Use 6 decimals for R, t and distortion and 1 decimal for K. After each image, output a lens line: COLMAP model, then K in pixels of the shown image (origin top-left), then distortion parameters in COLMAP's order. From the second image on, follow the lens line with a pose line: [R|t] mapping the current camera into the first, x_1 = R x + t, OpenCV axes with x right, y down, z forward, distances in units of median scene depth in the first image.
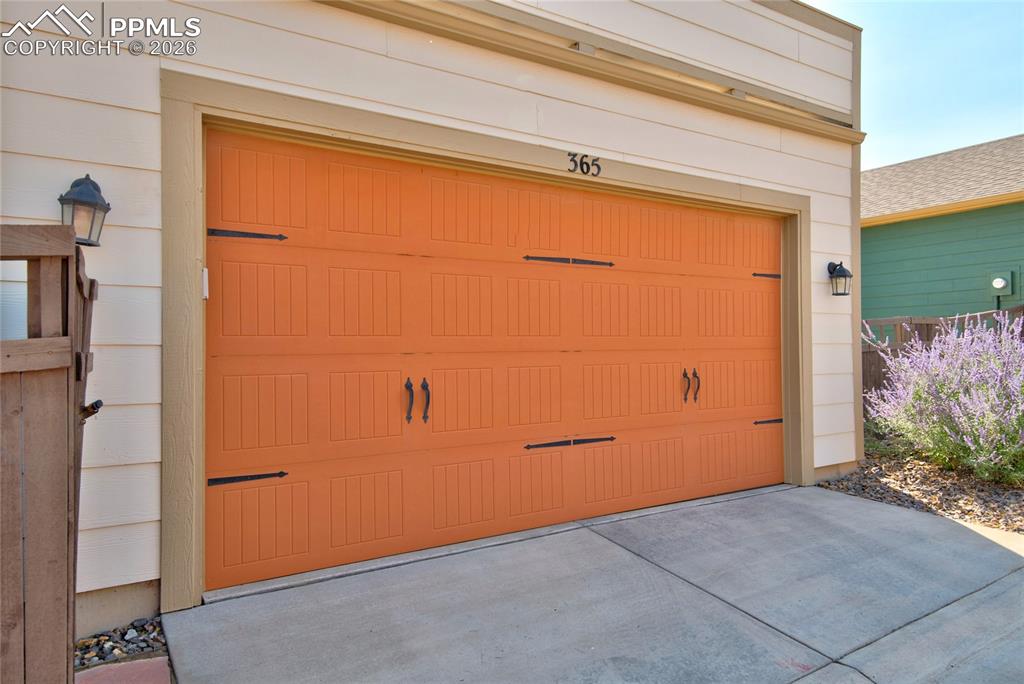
lens RADIAL K [[717.6, 0, 511.9], [0, 717.6, 345.2], [0, 0, 1]] dist [0.000571, 0.001079]
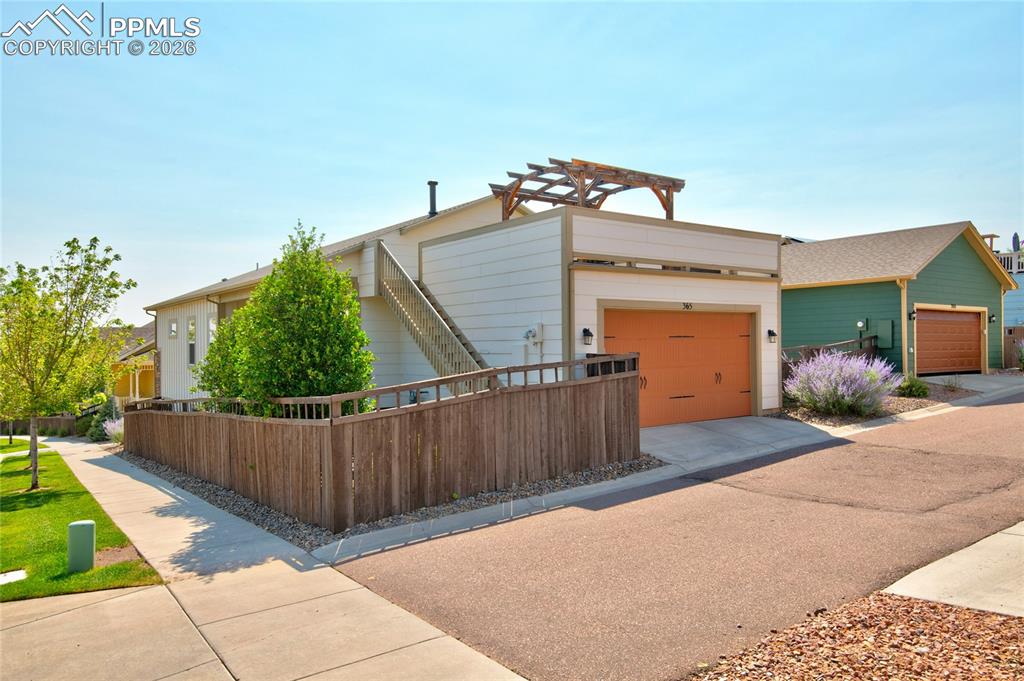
lens RADIAL K [[702.3, 0, 512.0], [0, 702.3, 339.5], [0, 0, 1]] dist [0.001326, -0.000340]
pose [[0.999226, 0.001711, 0.039304, -0.576050], [-0.001836, 0.999993, 0.003131, -0.086993], [-0.039299, -0.003201, 0.999222, -1.482138]]
